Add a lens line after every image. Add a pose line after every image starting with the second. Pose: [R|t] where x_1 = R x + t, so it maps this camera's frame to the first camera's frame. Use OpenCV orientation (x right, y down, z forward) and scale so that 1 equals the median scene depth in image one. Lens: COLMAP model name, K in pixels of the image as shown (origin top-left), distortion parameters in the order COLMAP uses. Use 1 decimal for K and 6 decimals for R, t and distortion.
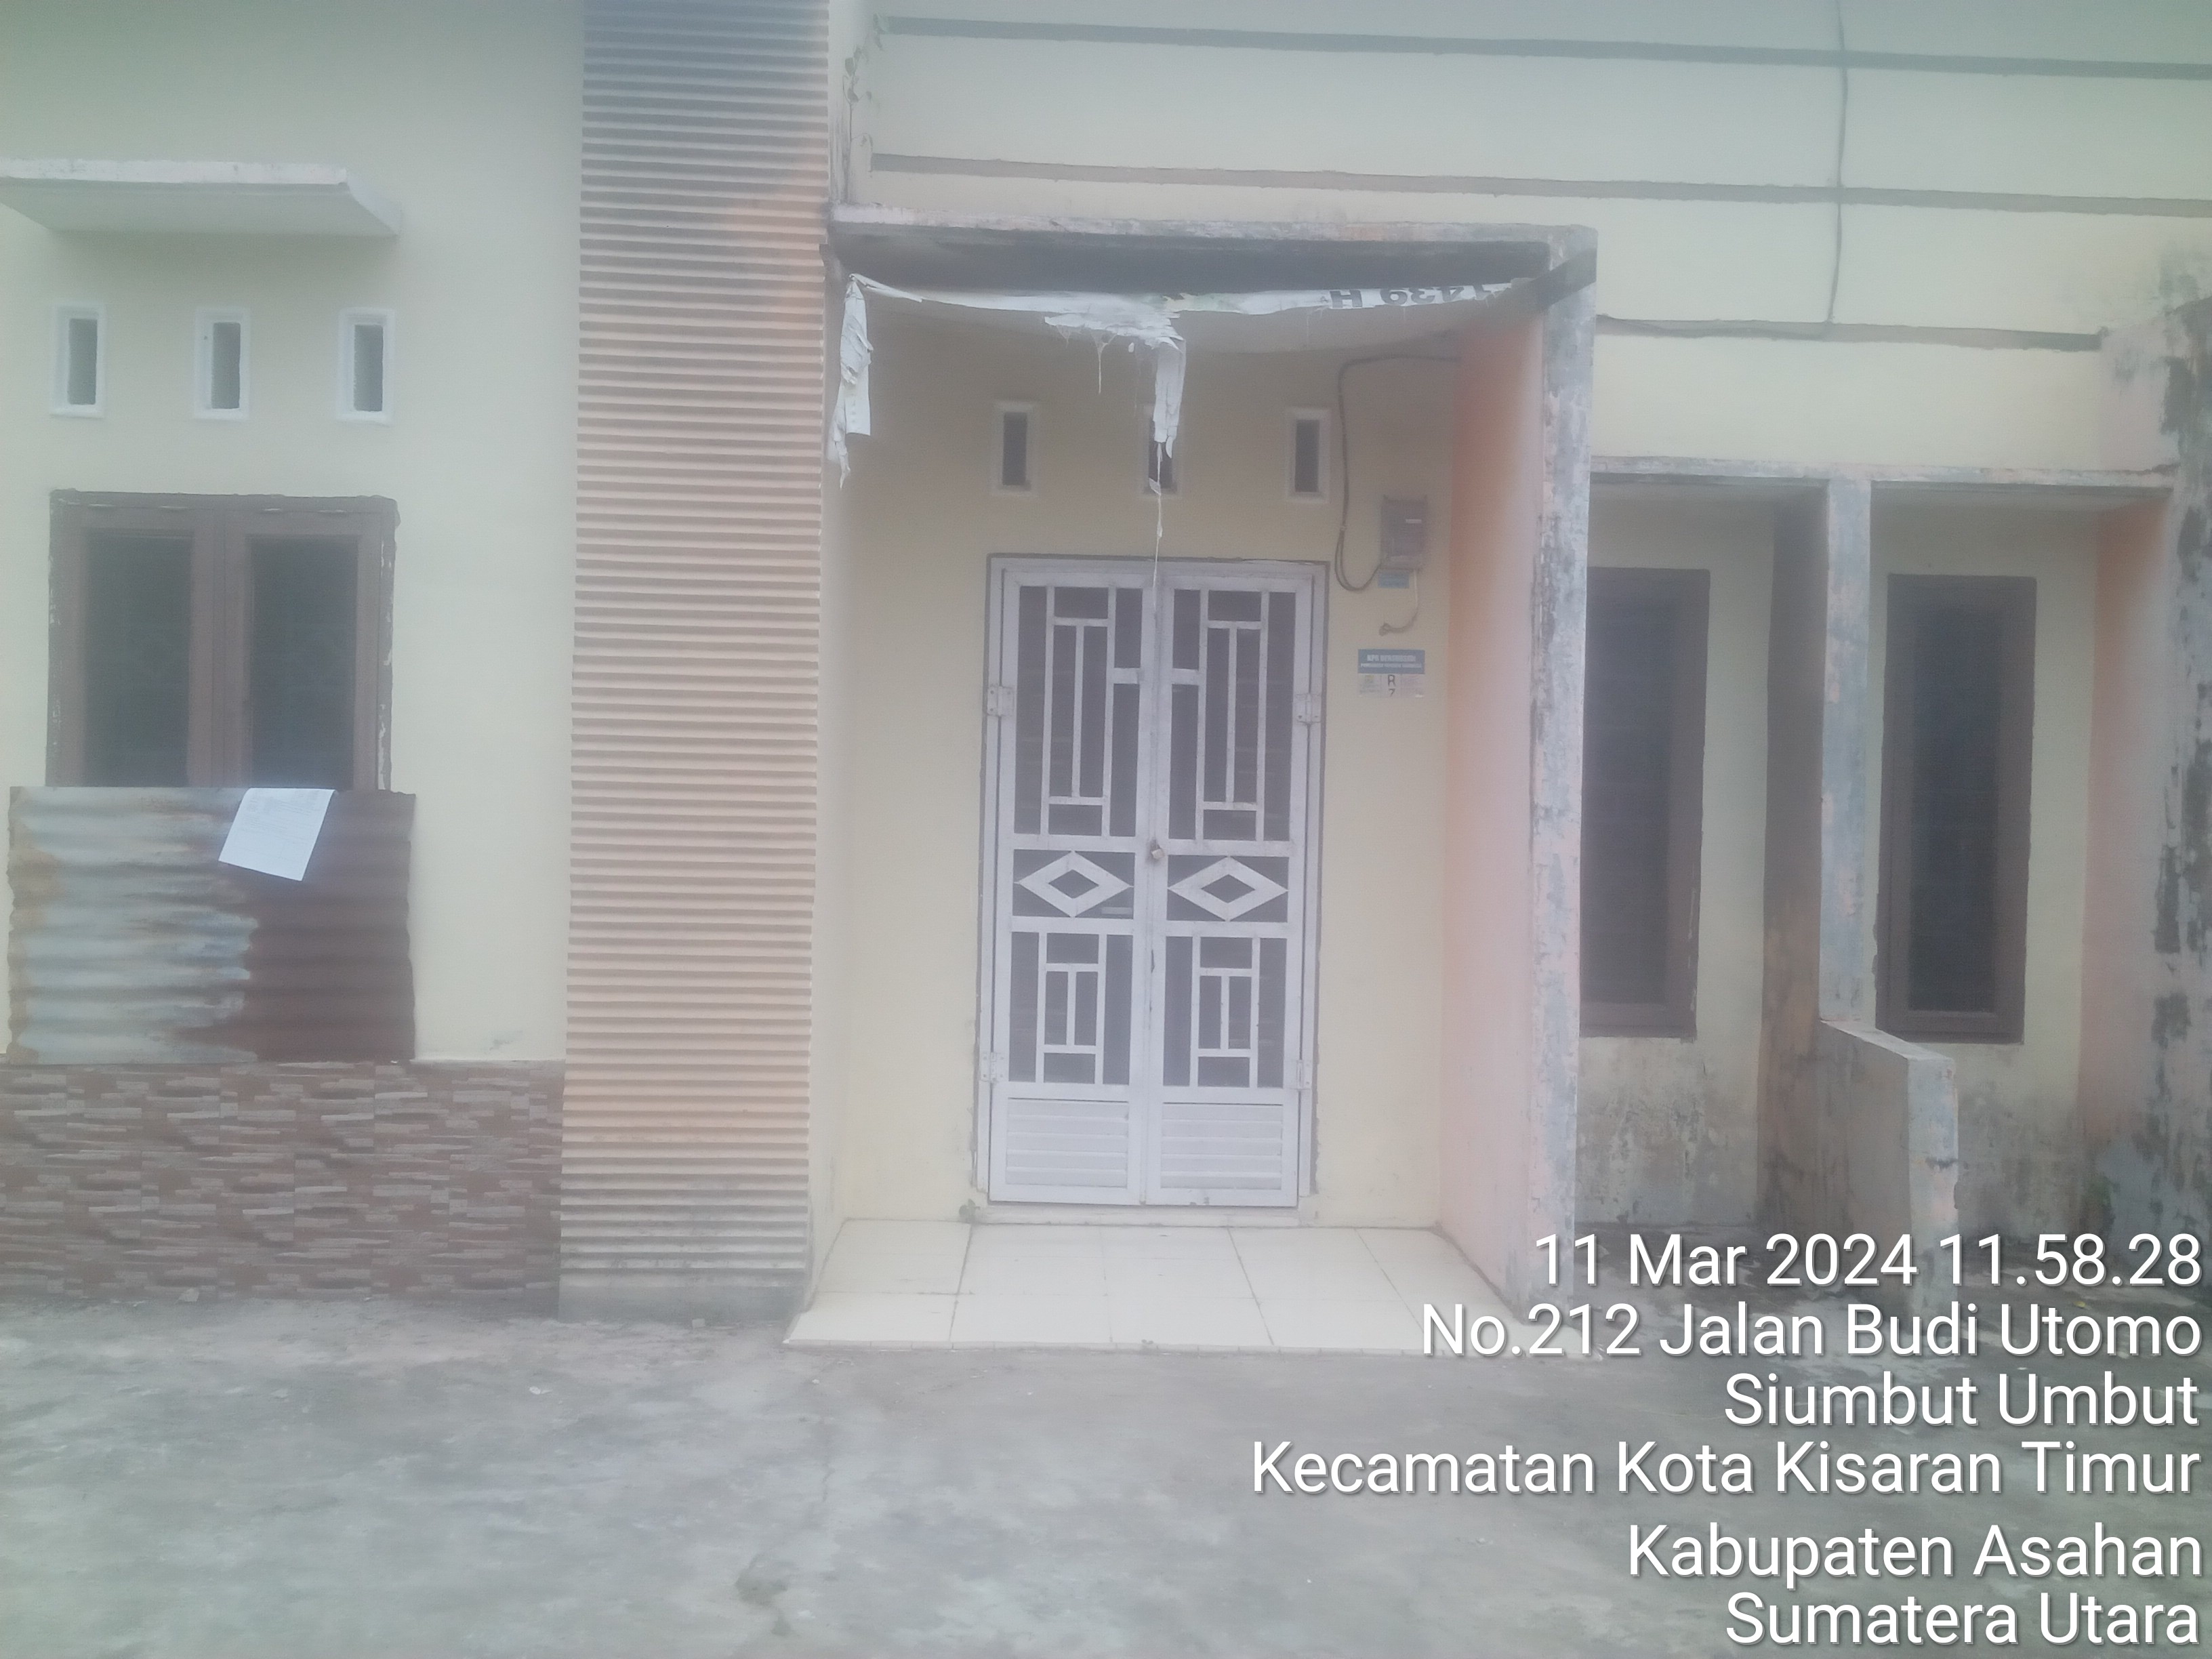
lens RADIAL K [[1858.6, 0, 1112.5], [0, 1858.6, 814.8], [0, 0, 1]] dist [0.095321, -0.170565]
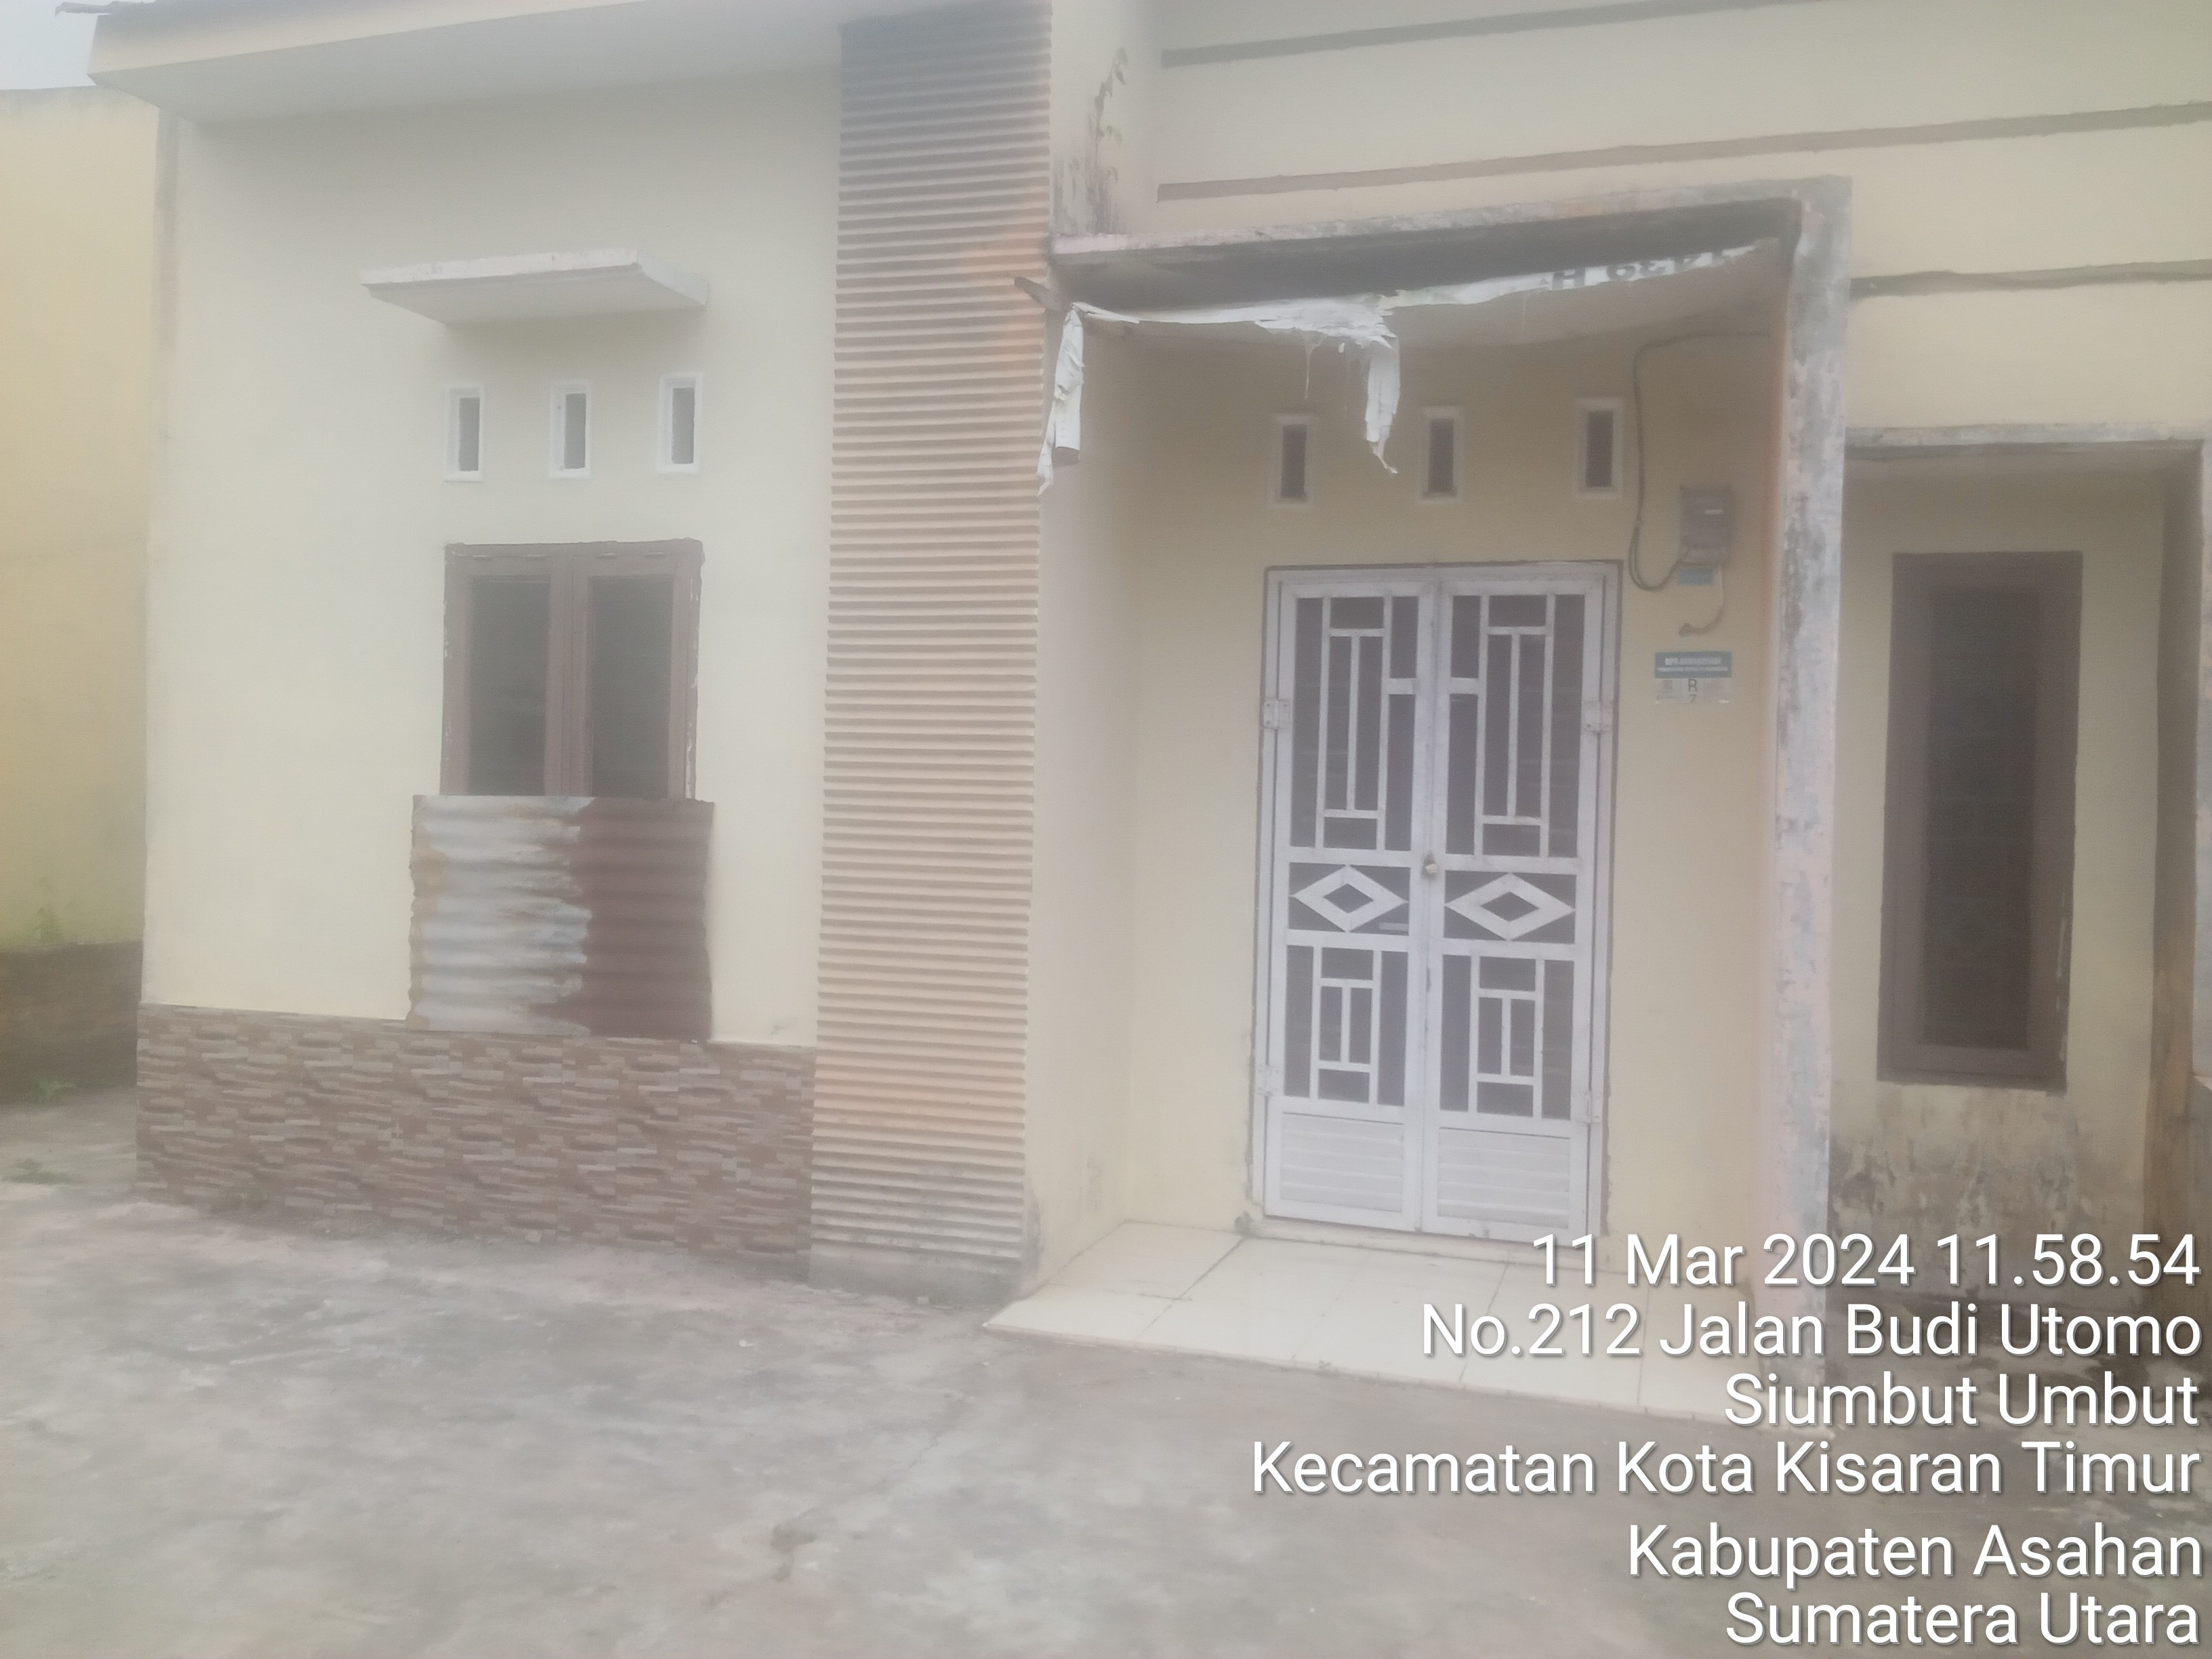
lens RADIAL K [[1858.6, 0, 1093.5], [0, 1858.6, 813.8], [0, 0, 1]] dist [0.095321, -0.170565]
pose [[0.939819, 0.004659, -0.341640, 0.221596], [-0.010376, 0.999835, -0.014908, 0.010144], [0.341514, 0.017556, 0.939713, 0.032778]]
